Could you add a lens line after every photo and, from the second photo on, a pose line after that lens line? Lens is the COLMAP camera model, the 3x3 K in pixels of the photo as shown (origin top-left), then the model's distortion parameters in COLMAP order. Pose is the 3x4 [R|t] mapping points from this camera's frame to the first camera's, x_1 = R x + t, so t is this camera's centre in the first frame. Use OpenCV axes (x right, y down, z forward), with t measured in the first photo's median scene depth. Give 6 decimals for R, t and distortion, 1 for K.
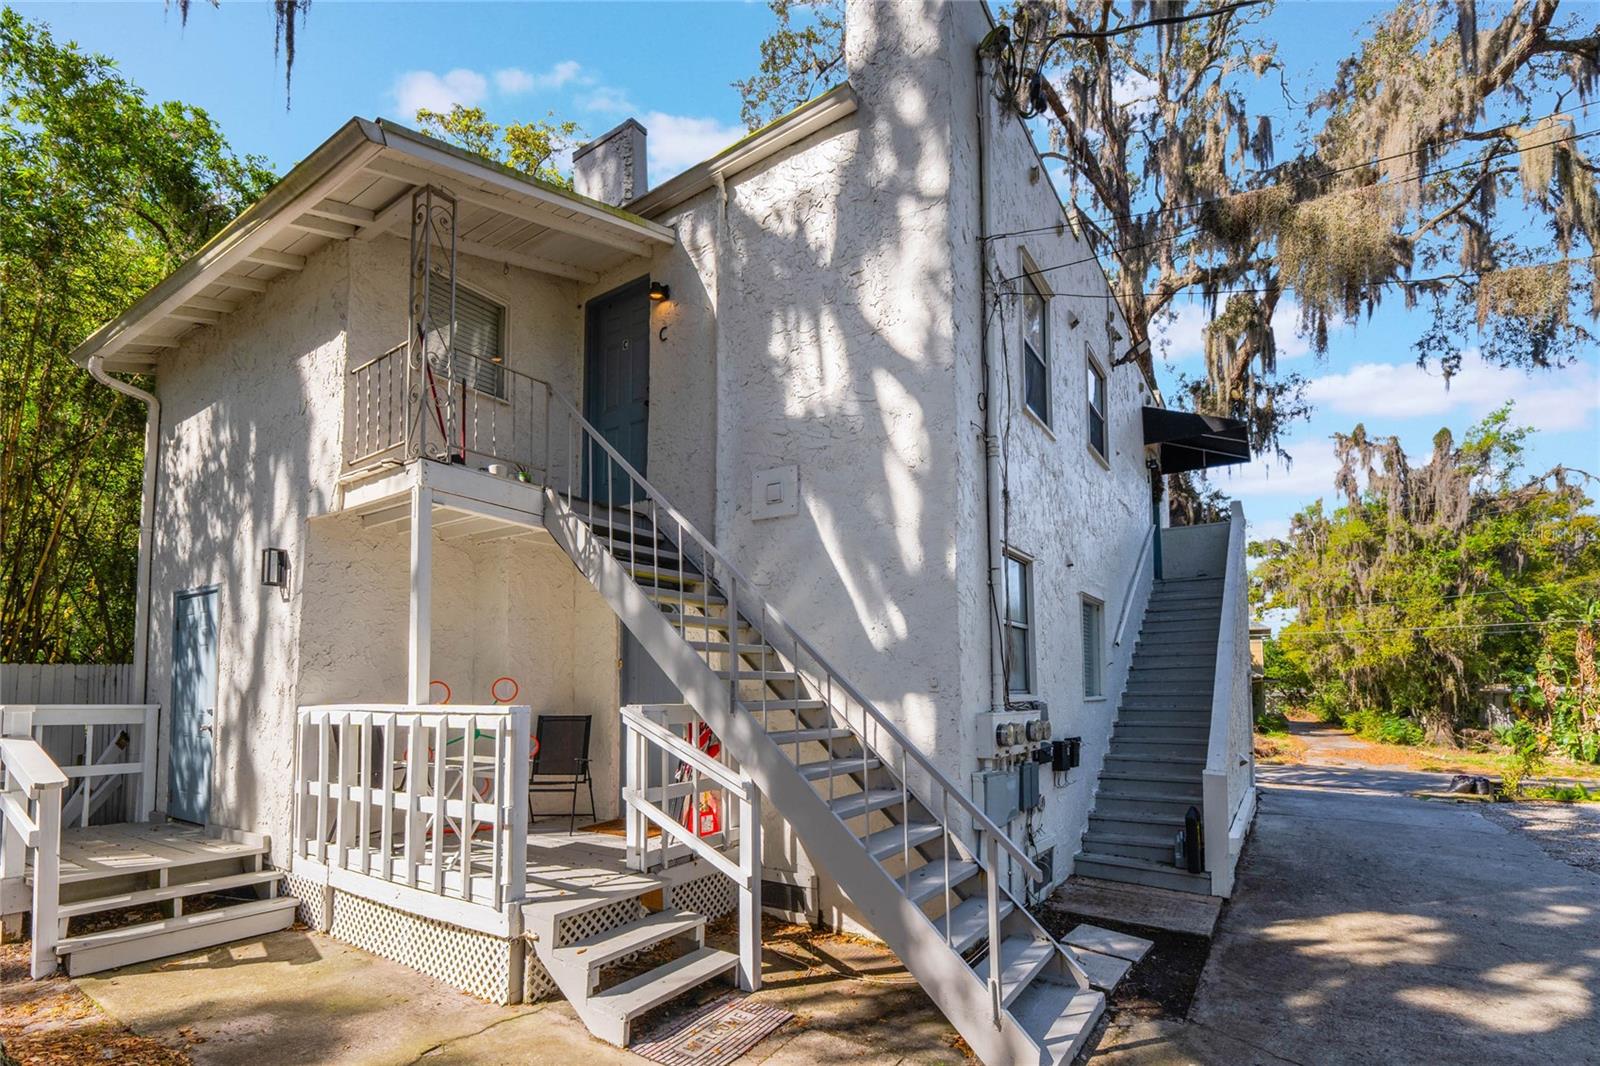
lens RADIAL K [[702.2, 0, 814.7], [0, 702.2, 644.7], [0, 0, 1]] dist [-0.000906, -0.000571]
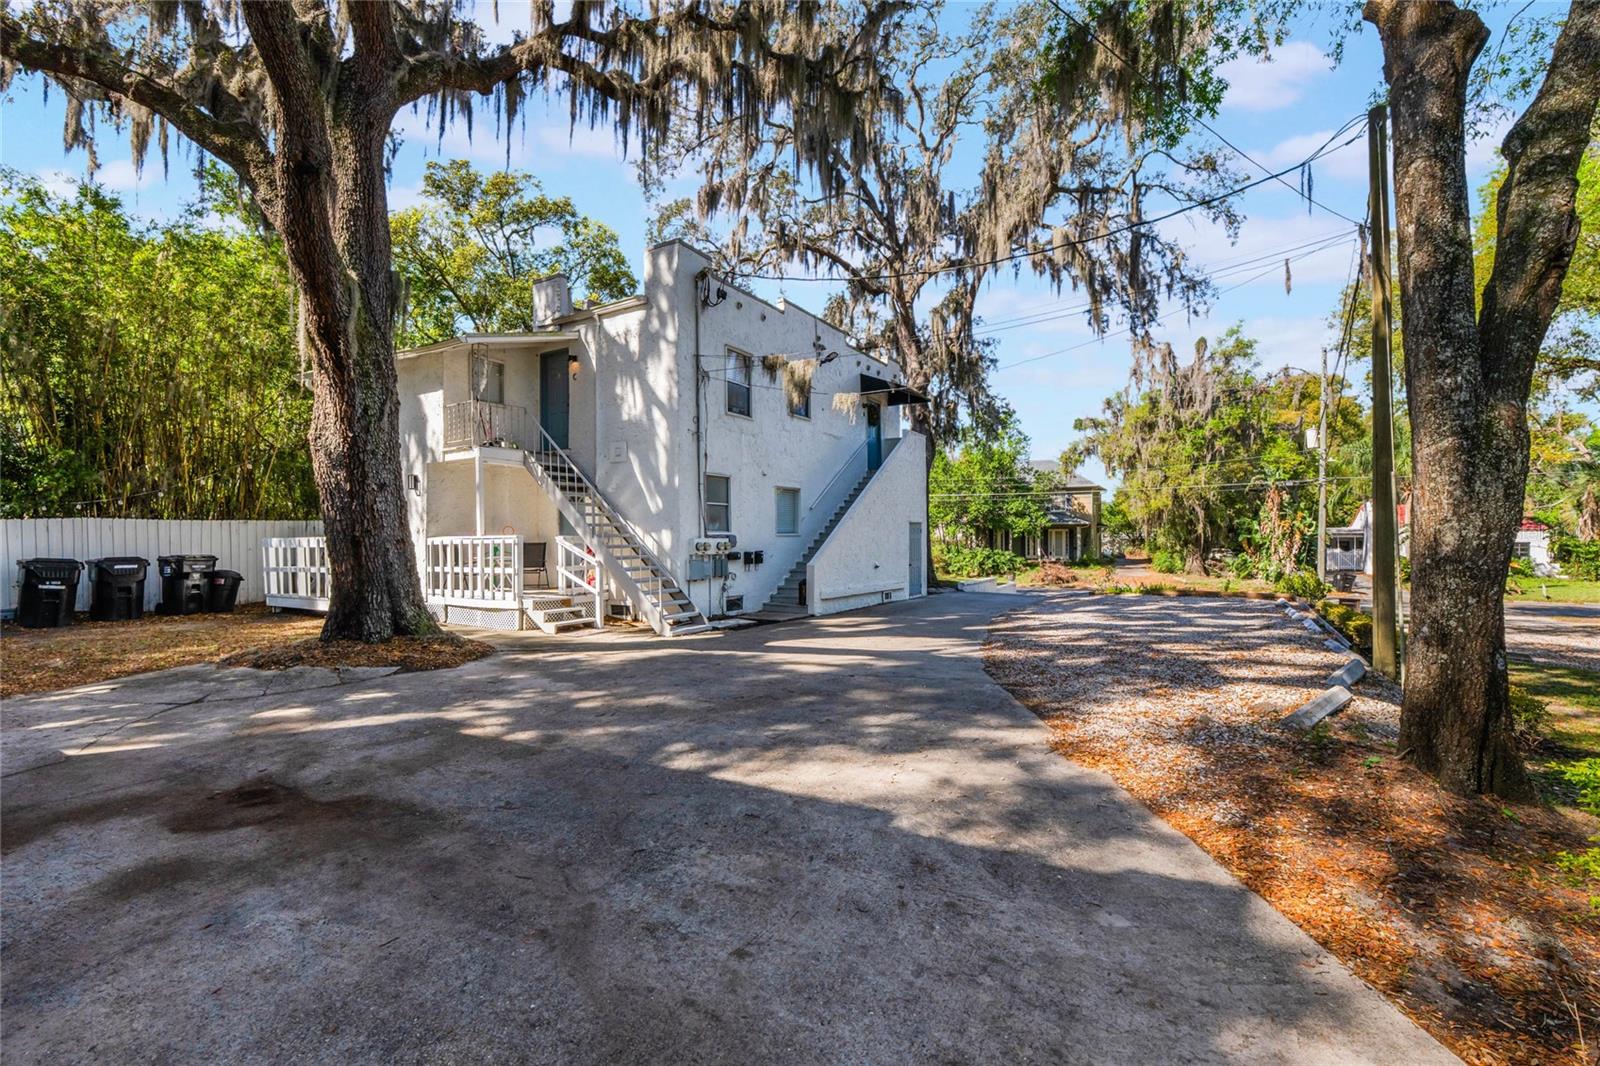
lens RADIAL K [[666.1, 0, 806.5], [0, 666.1, 528.0], [0, 0, 1]] dist [-0.024951, 0.000274]
pose [[0.998975, -0.009314, 0.044289, 0.536185], [0.007274, 0.998915, 0.045996, -0.049017], [-0.044669, -0.045626, 0.997959, -1.477109]]
